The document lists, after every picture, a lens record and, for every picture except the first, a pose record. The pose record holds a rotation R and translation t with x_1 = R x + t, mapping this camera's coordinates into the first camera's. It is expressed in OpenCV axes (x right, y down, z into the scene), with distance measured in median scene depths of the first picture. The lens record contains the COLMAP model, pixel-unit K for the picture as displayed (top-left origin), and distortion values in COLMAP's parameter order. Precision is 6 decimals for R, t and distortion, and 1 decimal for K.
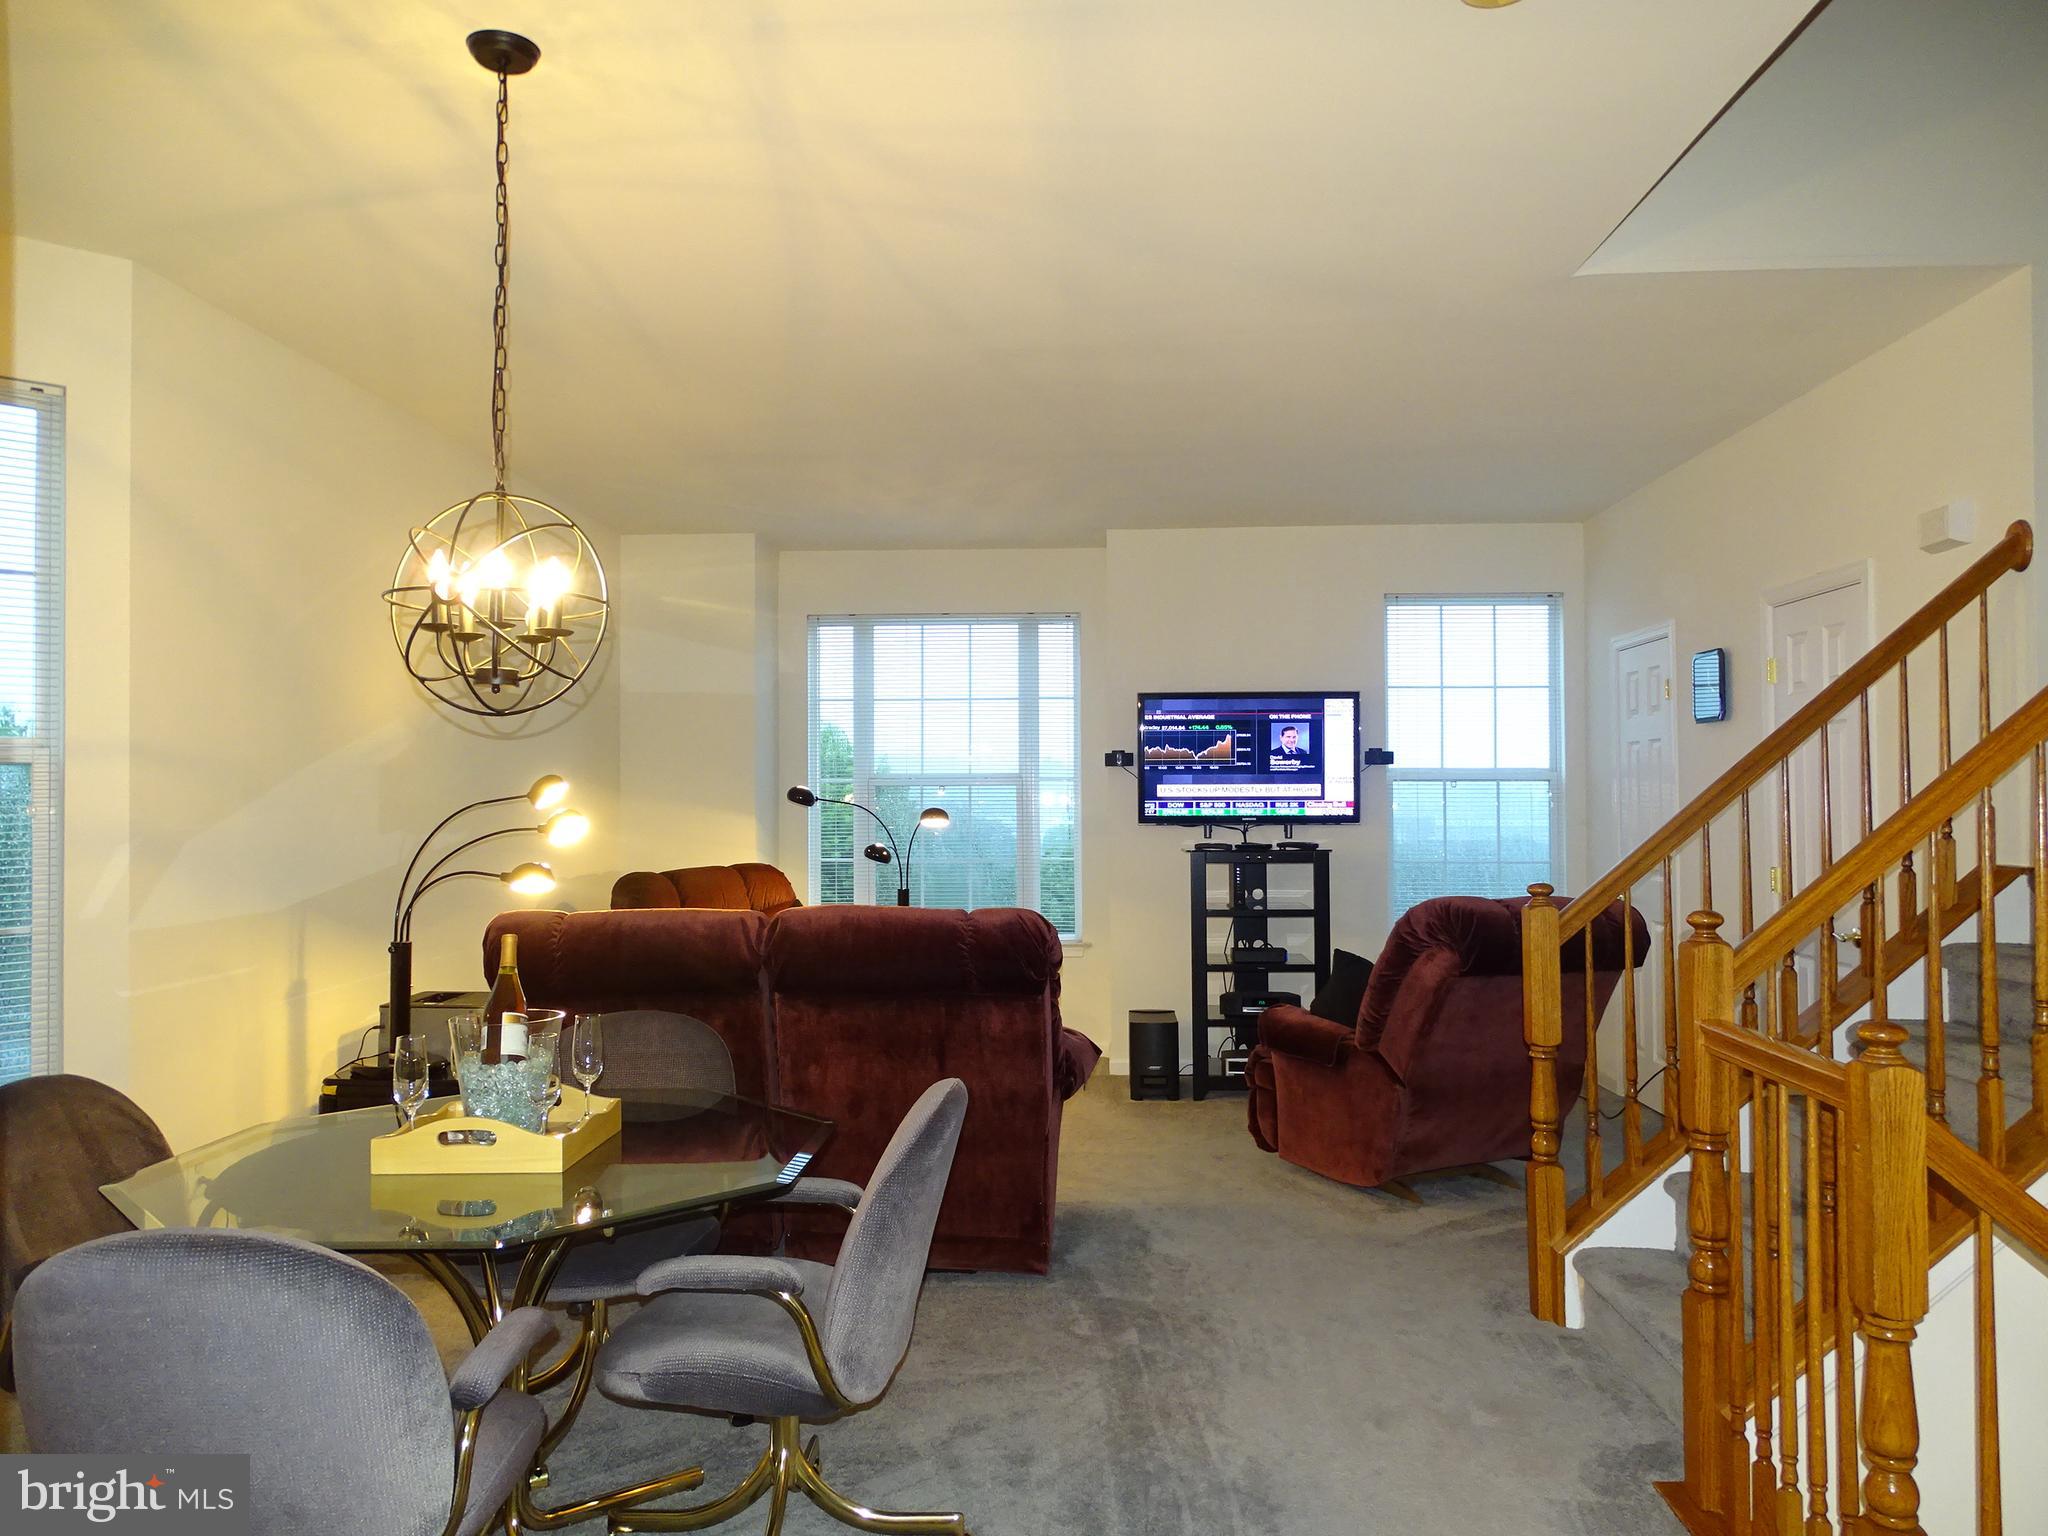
lens RADIAL K [[1426.5, 0, 1029.1], [0, 1426.5, 760.2], [0, 0, 1]] dist [0.003378, 0.001778]
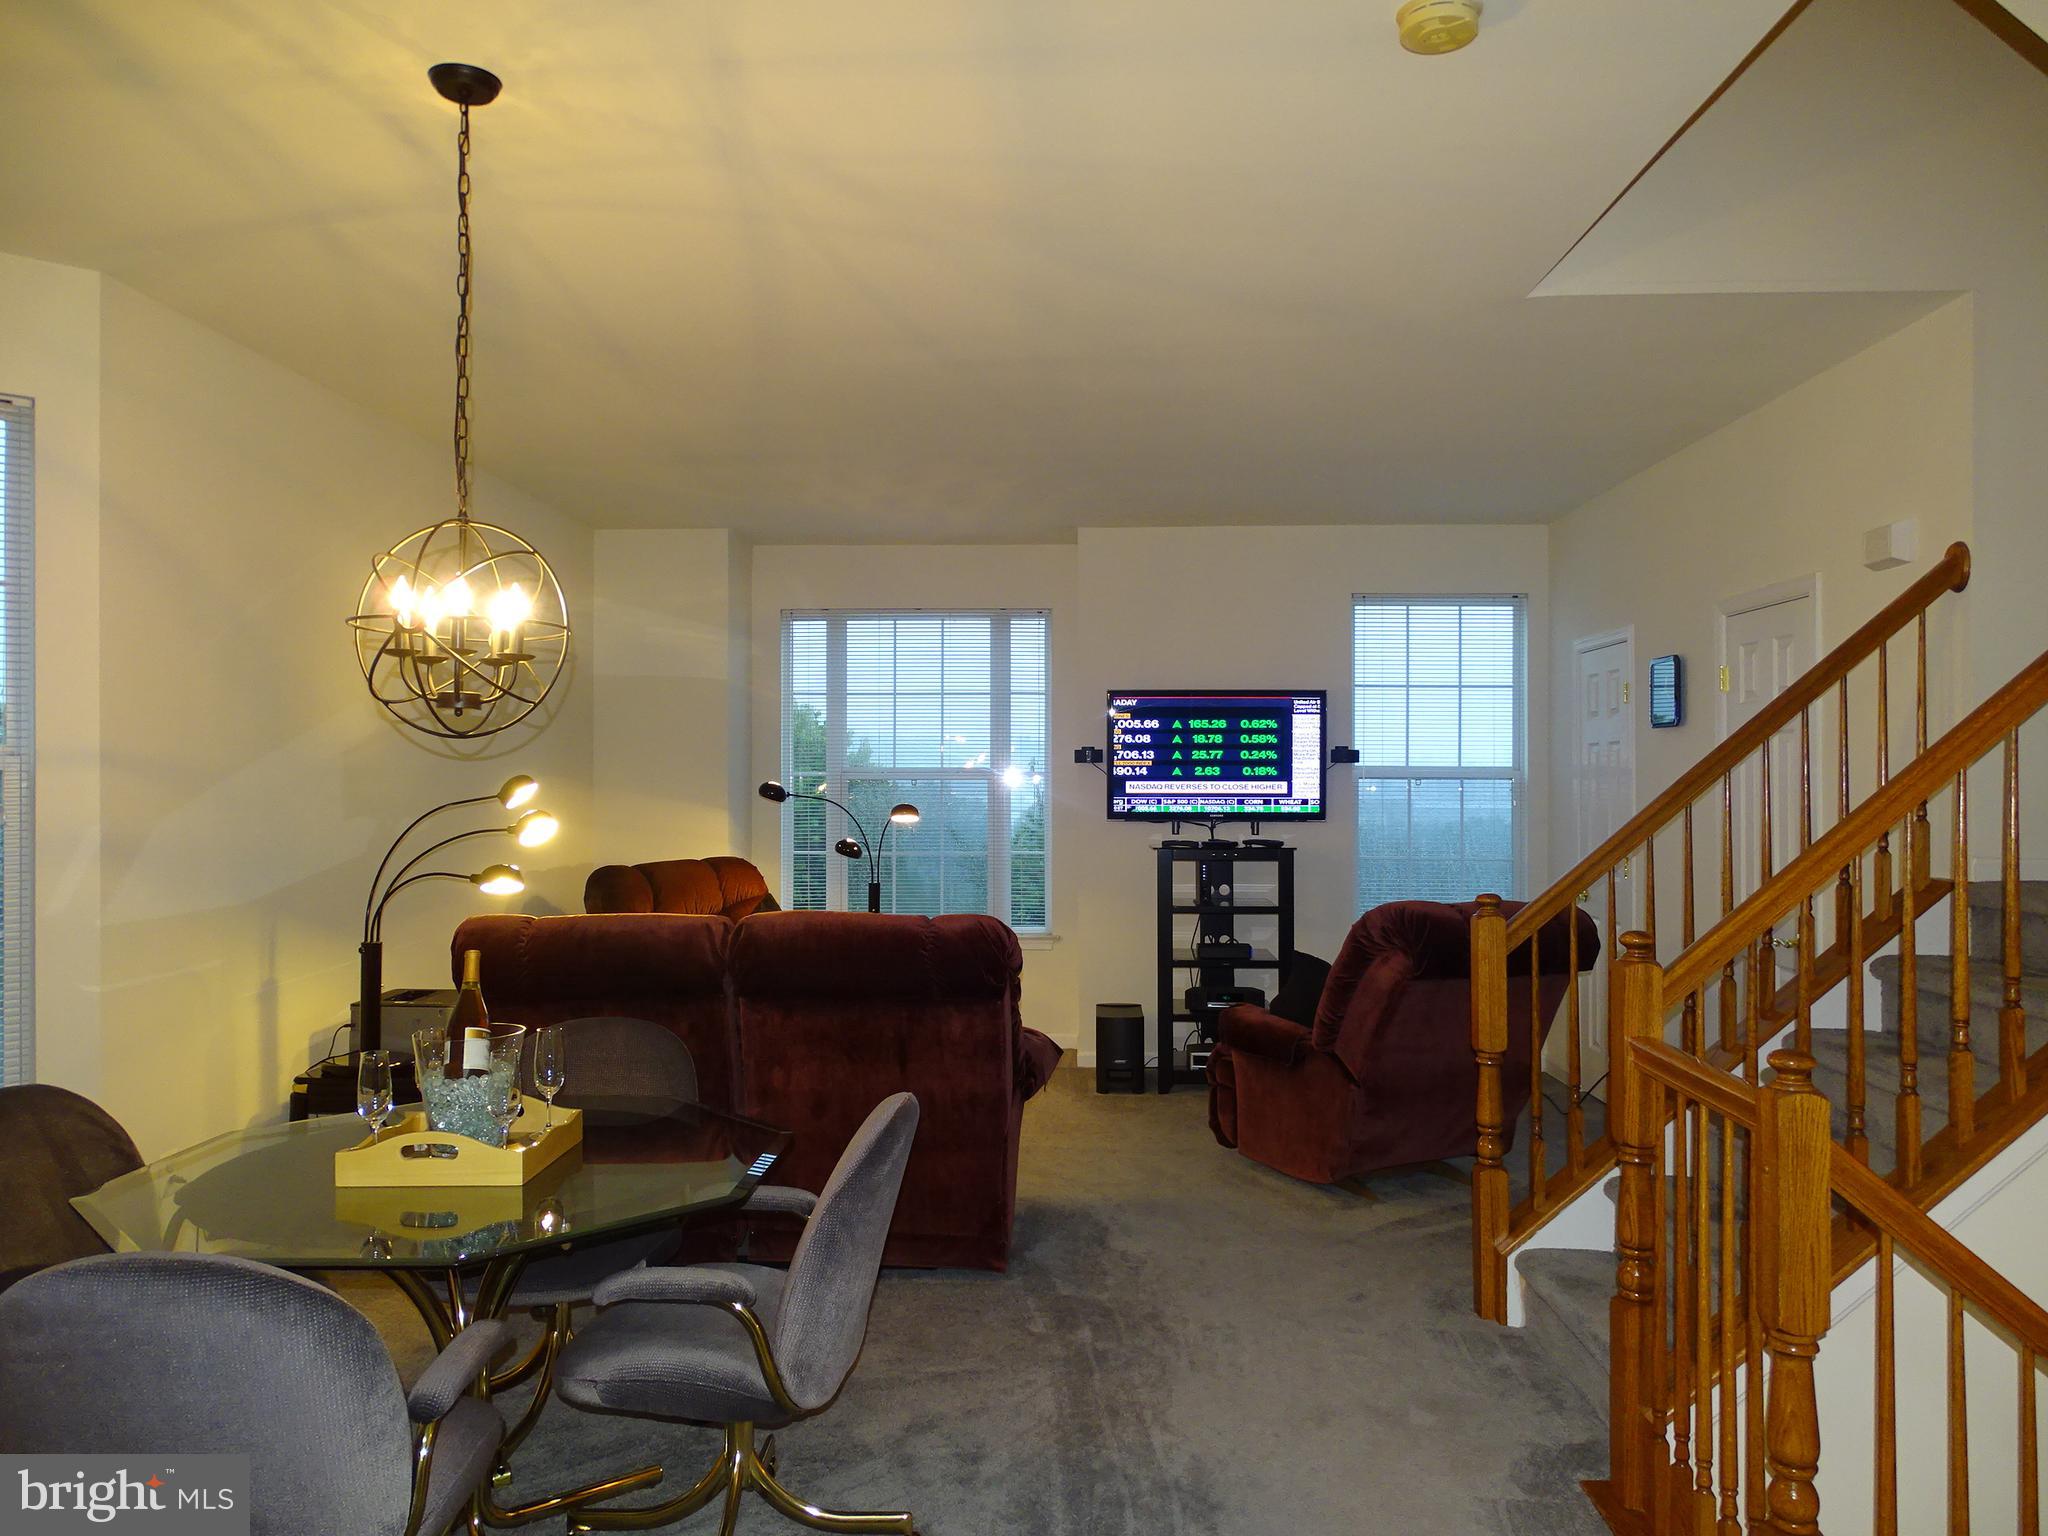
lens RADIAL K [[1424.7, 0, 1023.1], [0, 1424.7, 763.2], [0, 0, 1]] dist [0.002191, 0.005198]
pose [[0.999944, 0.005220, 0.009184, 0.016226], [-0.005363, 0.999864, 0.015600, -0.023662], [-0.009101, -0.015648, 0.999836, -0.018728]]
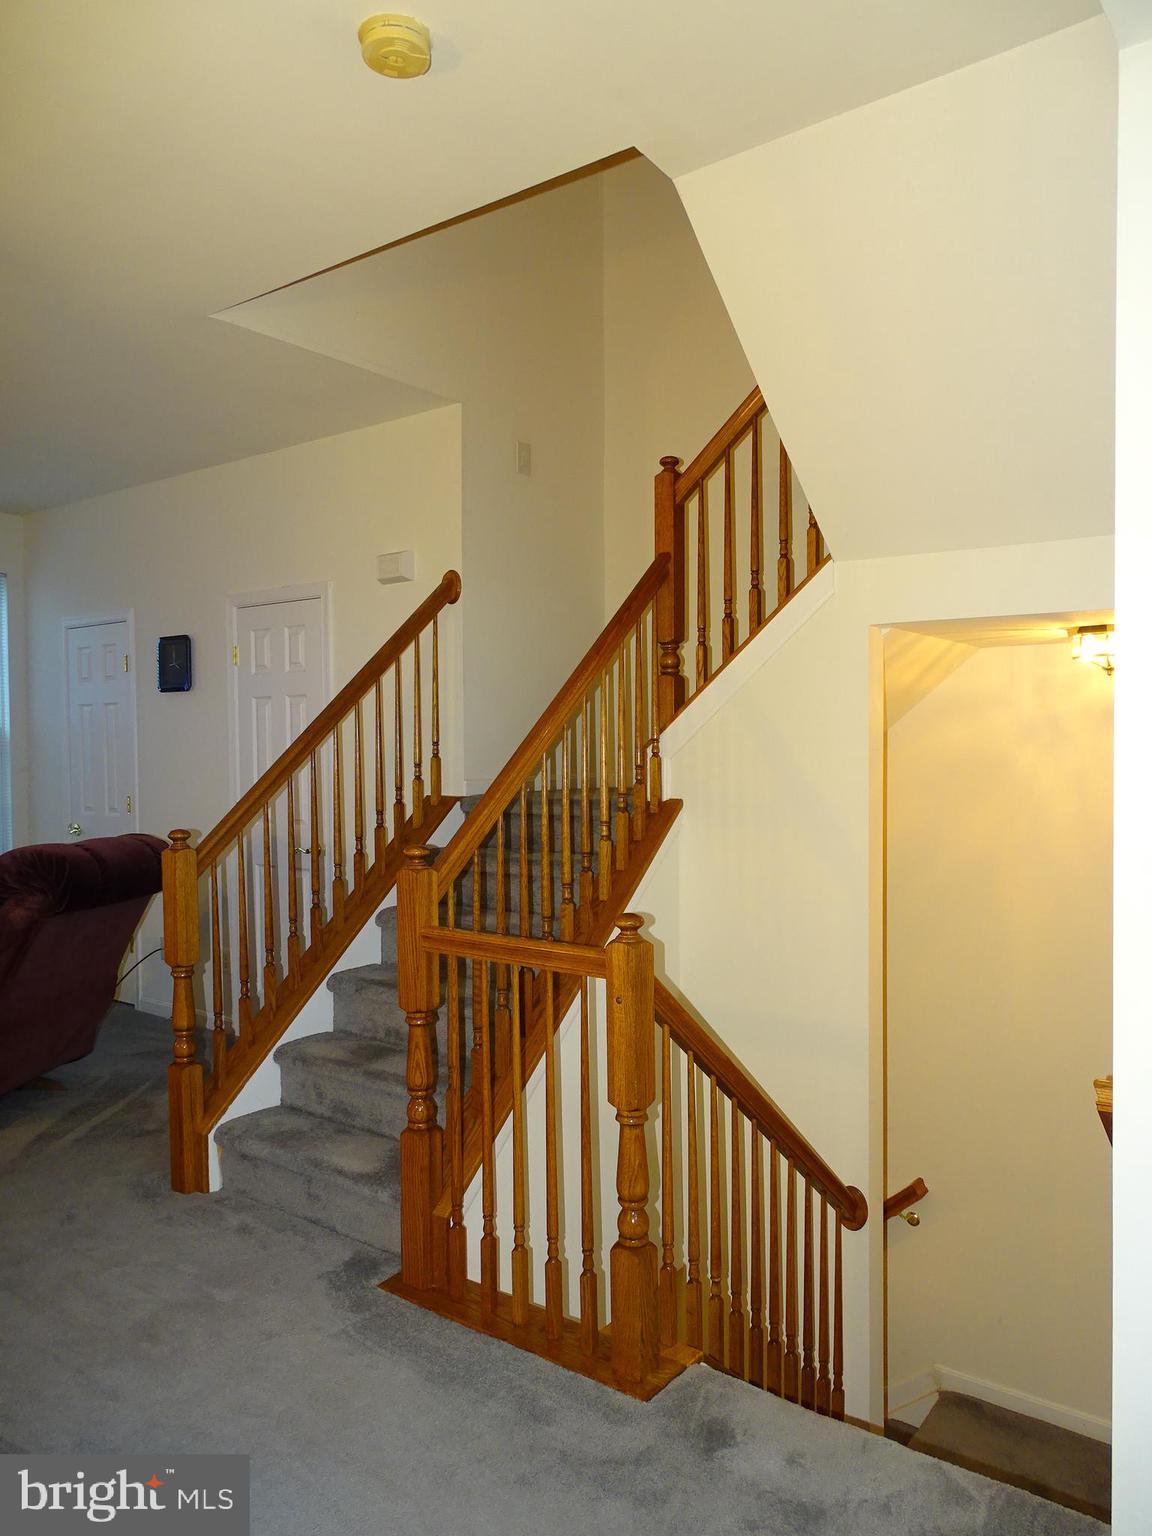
lens RADIAL K [[1090.1, 0, 558.8], [0, 1090.1, 761.4], [0, 0, 1]] dist [0.000328, 0.005702]
pose [[0.569861, -0.020810, 0.821478, -0.222242], [-0.016012, 0.999208, 0.036420, -0.008617], [-0.821585, -0.033908, 0.569076, 0.254549]]
